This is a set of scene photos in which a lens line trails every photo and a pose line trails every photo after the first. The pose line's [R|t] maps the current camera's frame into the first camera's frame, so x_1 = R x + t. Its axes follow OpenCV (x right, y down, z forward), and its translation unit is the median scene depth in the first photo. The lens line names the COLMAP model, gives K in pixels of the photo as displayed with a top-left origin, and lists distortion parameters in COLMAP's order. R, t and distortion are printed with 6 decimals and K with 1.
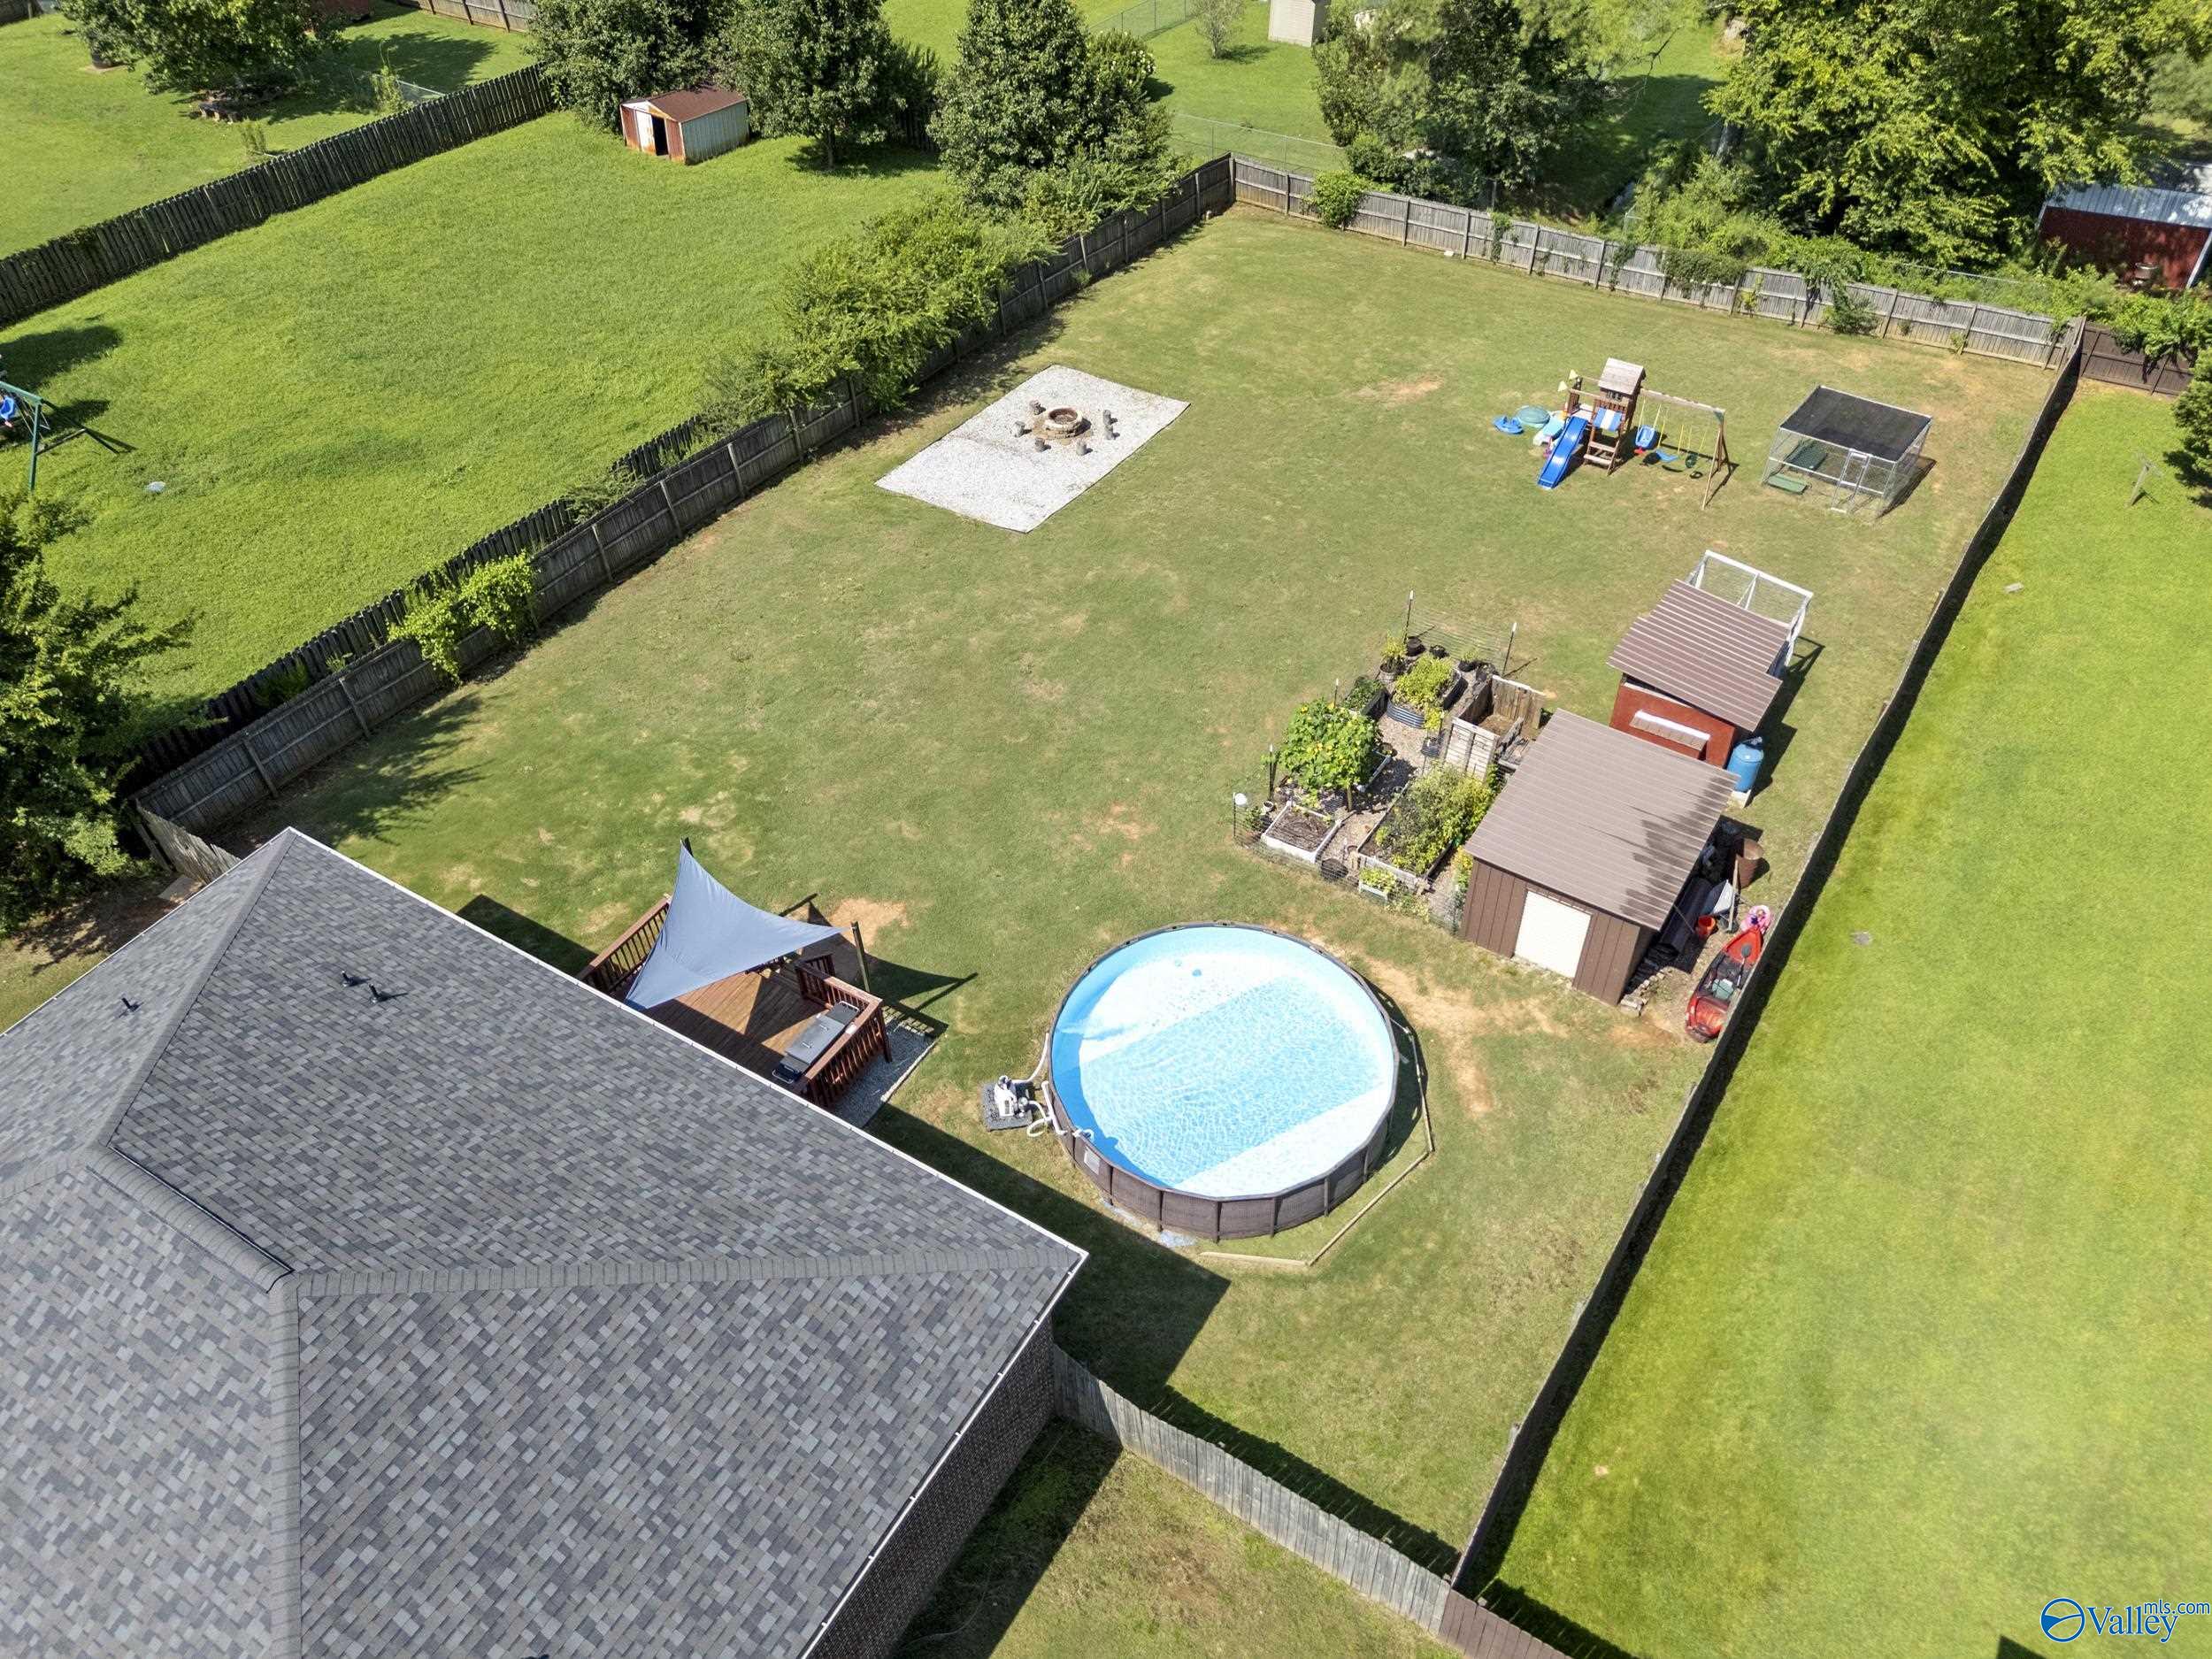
lens RADIAL K [[1632.1, 0, 1113.6], [0, 1632.1, 831.3], [0, 0, 1]] dist [0.054527, -0.045787]
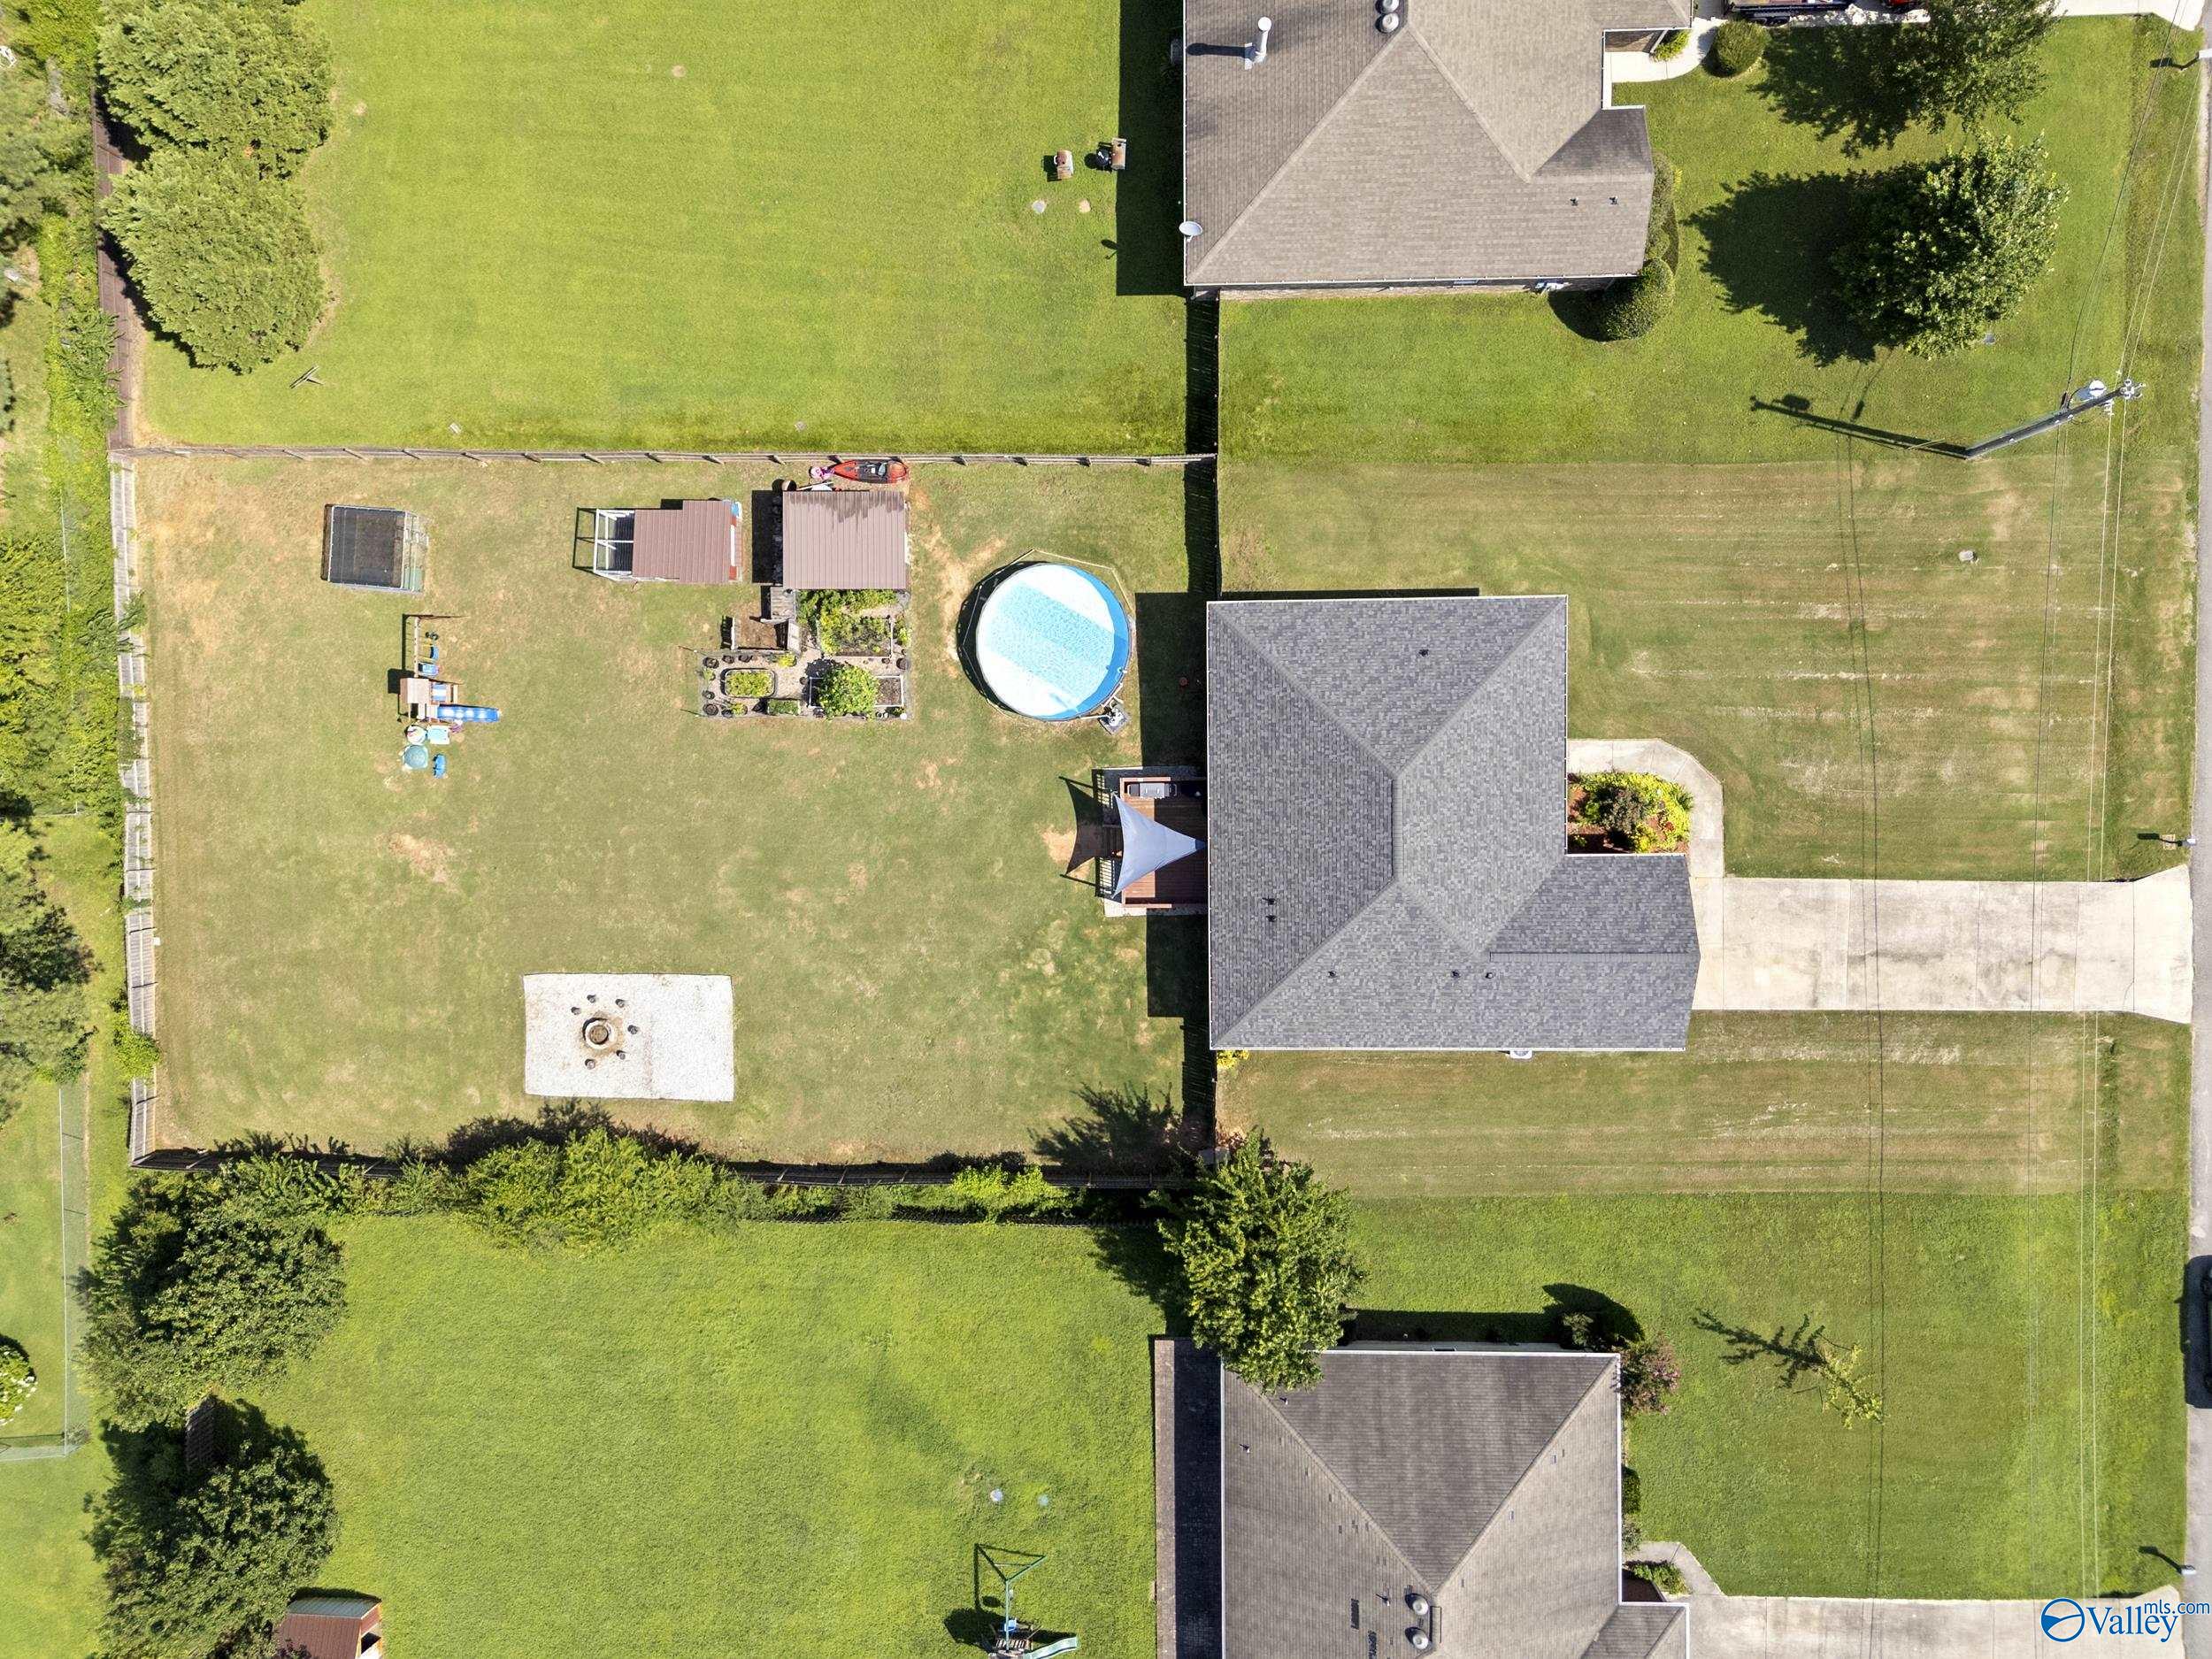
lens RADIAL K [[1632.1, 0, 1117.1], [0, 1632.1, 821.8], [0, 0, 1]] dist [0.054527, -0.045787]
pose [[-0.534148, -0.845223, 0.016827, -0.131097], [0.625429, -0.381698, 0.680548, -0.825317], [-0.568792, 0.374038, 0.732510, -0.342661]]
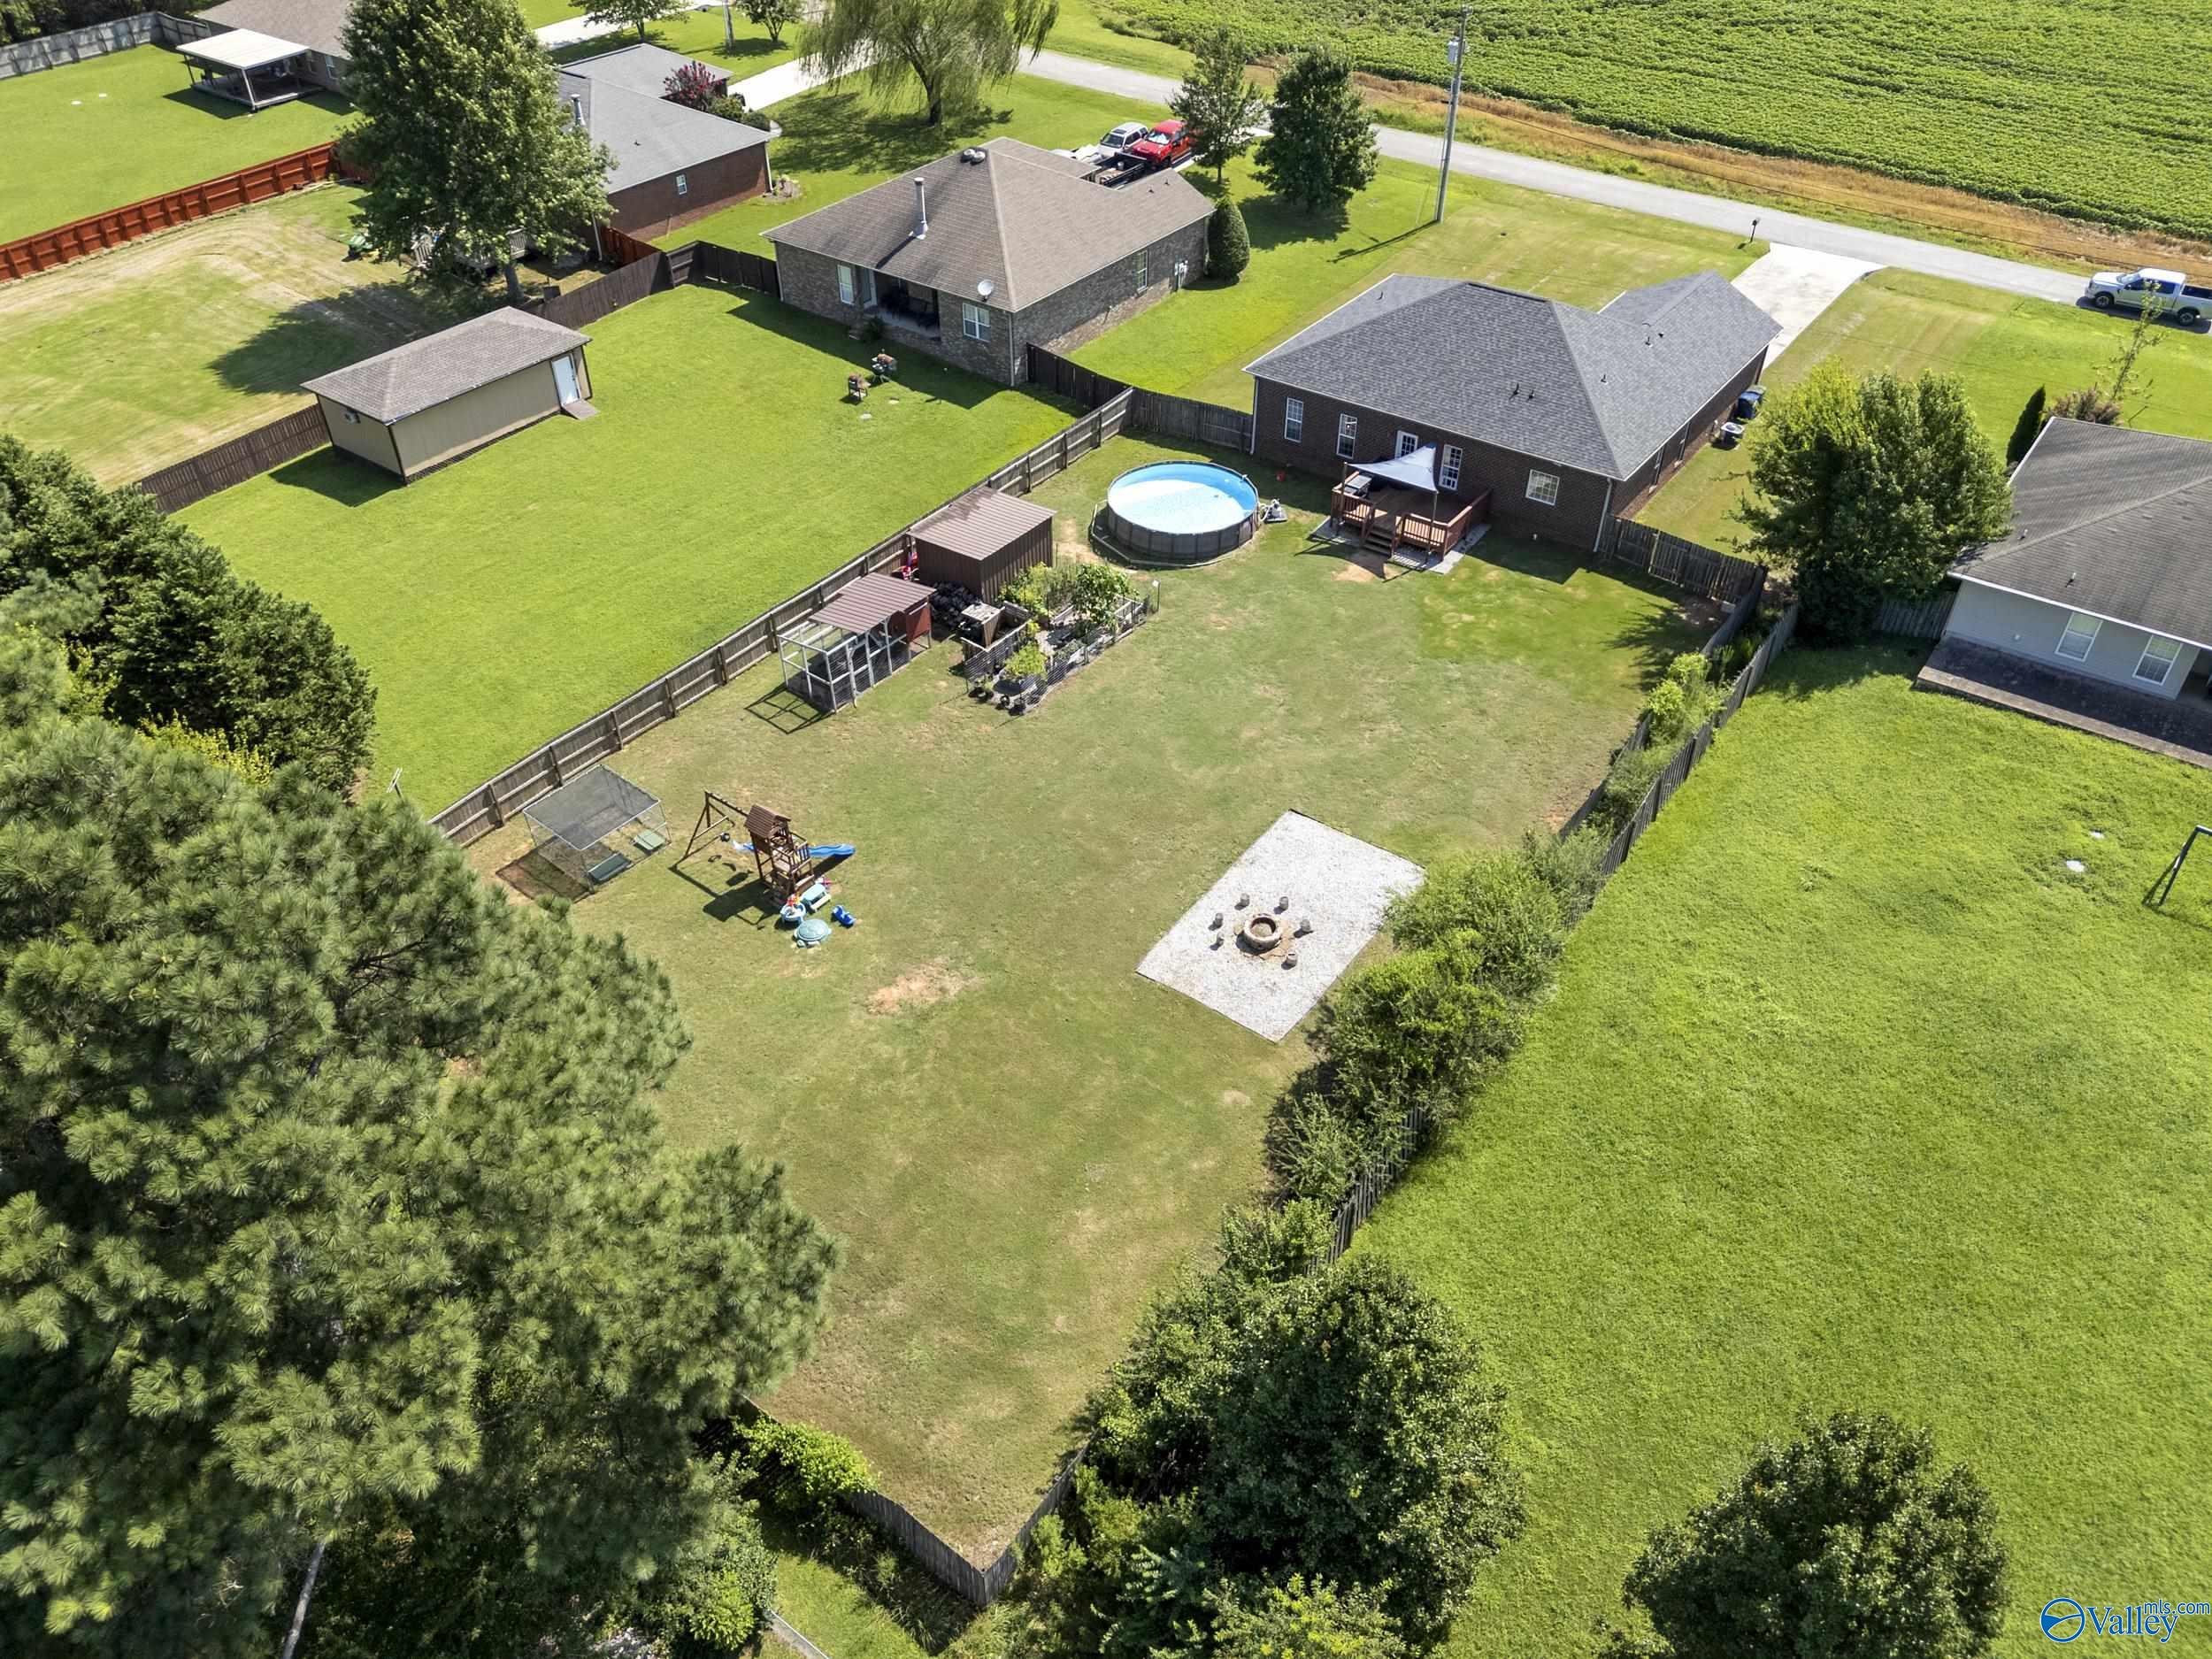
lens RADIAL K [[1632.1, 0, 1103.7], [0, 1632.1, 834.5], [0, 0, 1]] dist [0.054527, -0.045787]
pose [[-0.996585, -0.026424, 0.078231, -0.008612], [0.075291, 0.098231, 0.992311, -1.229378], [-0.033905, 0.994813, -0.095906, 0.992674]]
